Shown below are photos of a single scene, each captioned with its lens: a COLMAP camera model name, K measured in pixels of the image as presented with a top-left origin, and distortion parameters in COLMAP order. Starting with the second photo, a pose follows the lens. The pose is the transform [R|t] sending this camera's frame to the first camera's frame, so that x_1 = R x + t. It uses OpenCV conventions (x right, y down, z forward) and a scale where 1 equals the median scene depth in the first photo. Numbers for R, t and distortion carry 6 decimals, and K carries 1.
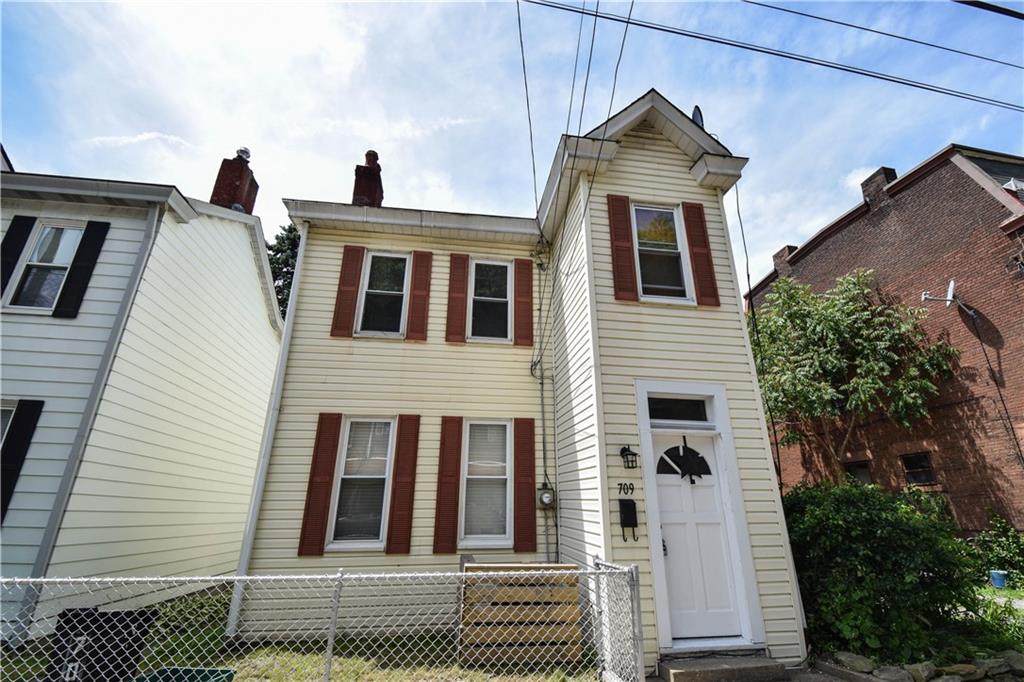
lens RADIAL K [[447.5, 0, 516.1], [0, 447.5, 344.5], [0, 0, 1]] dist [0.003298, -0.013710]
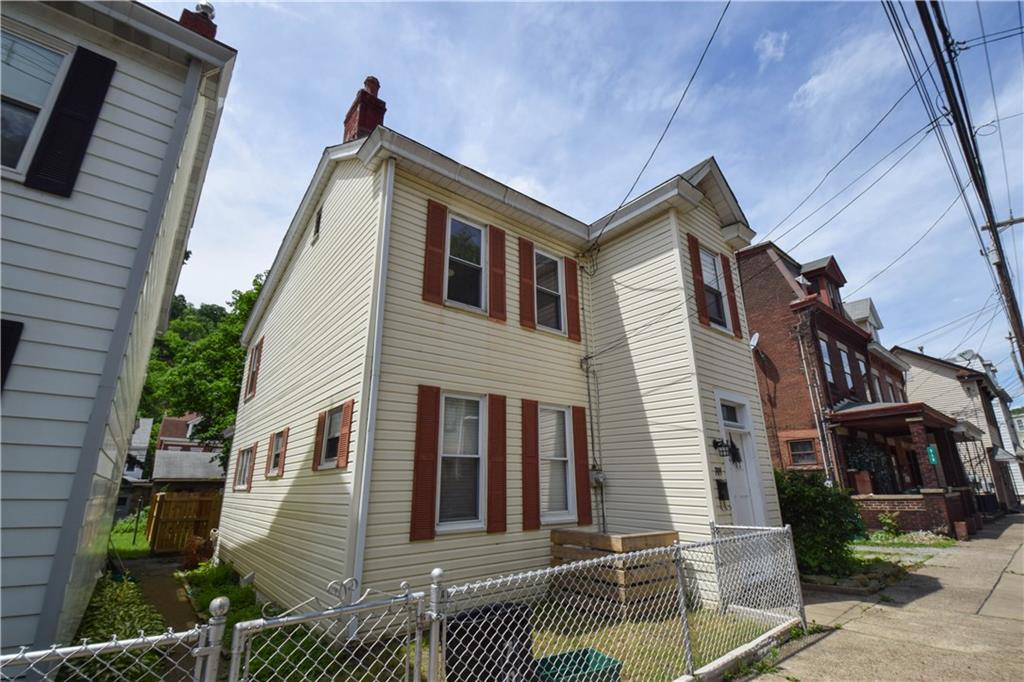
lens RADIAL K [[447.5, 0, 517.2], [0, 447.5, 345.5], [0, 0, 1]] dist [0.003298, -0.013710]
pose [[0.861498, 0.143731, 0.486993, -0.668705], [-0.167829, 0.985798, 0.005944, 0.034240], [-0.479222, -0.086852, 0.873386, 0.117314]]
